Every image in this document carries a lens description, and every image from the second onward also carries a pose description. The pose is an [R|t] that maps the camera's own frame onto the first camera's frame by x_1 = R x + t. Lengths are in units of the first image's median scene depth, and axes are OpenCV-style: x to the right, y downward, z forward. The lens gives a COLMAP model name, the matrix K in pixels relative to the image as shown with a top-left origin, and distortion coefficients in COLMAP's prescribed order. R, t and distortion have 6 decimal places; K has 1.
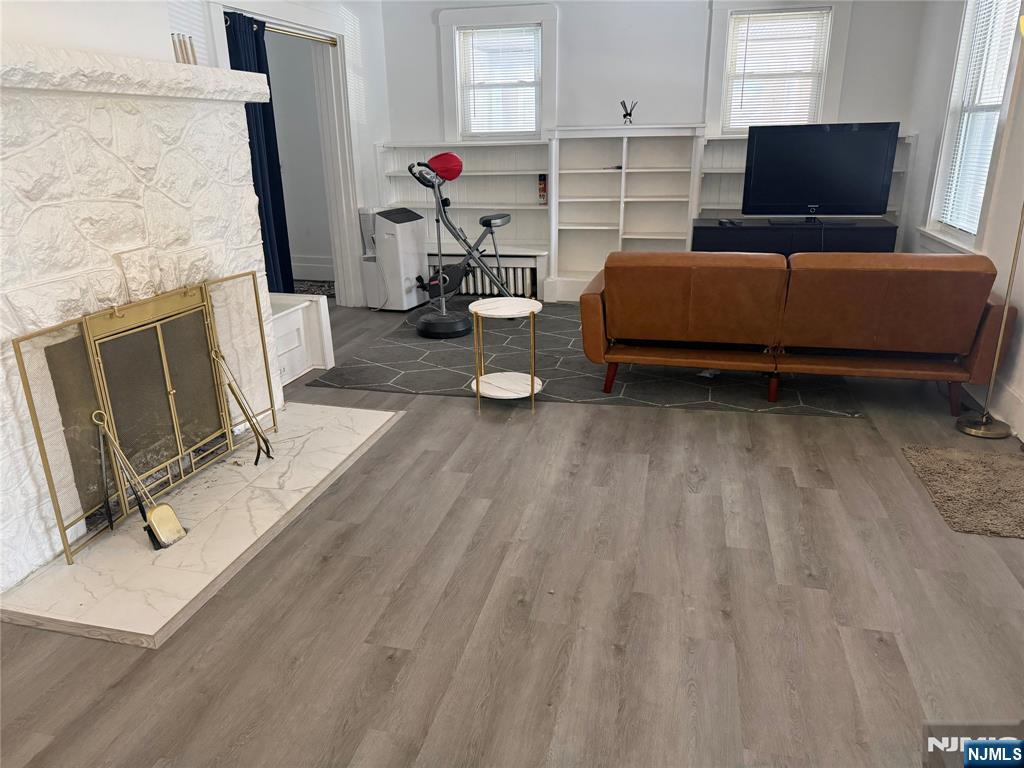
lens RADIAL K [[729.5, 0, 521.3], [0, 729.5, 388.9], [0, 0, 1]] dist [0.049170, -0.059487]
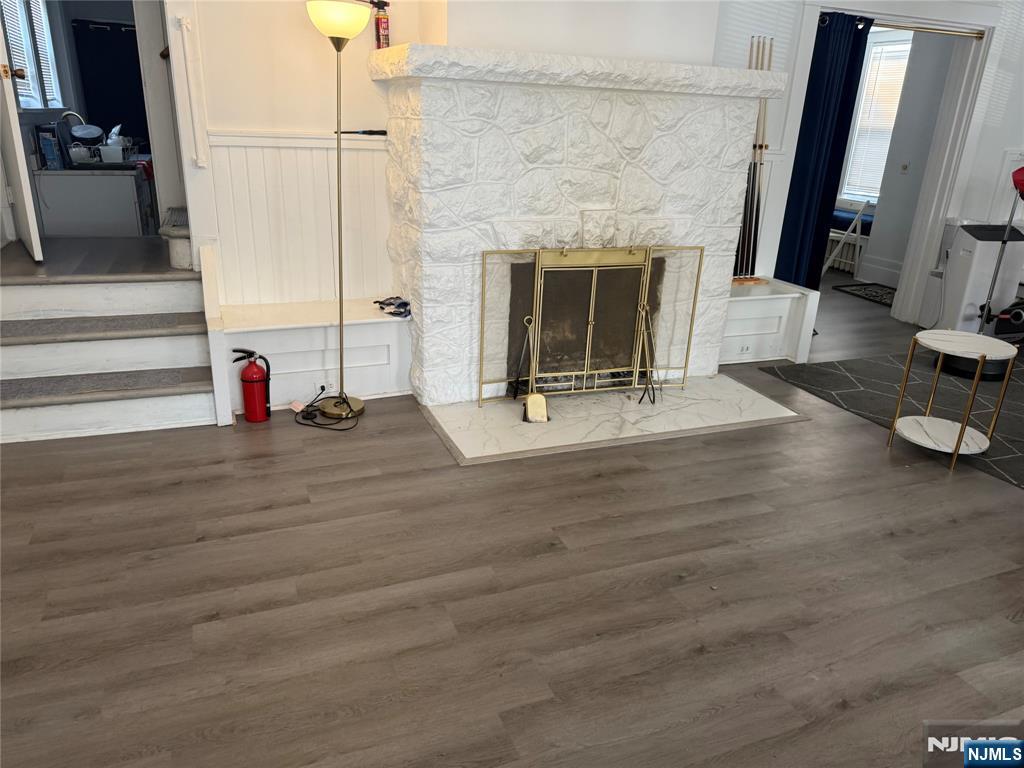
lens RADIAL K [[729.5, 0, 513.6], [0, 729.5, 415.6], [0, 0, 1]] dist [0.049170, -0.059487]
pose [[0.579378, 0.347947, -0.737058, 0.482378], [-0.316978, 0.929302, 0.189534, -0.046220], [0.750897, 0.123819, 0.648708, 0.078370]]
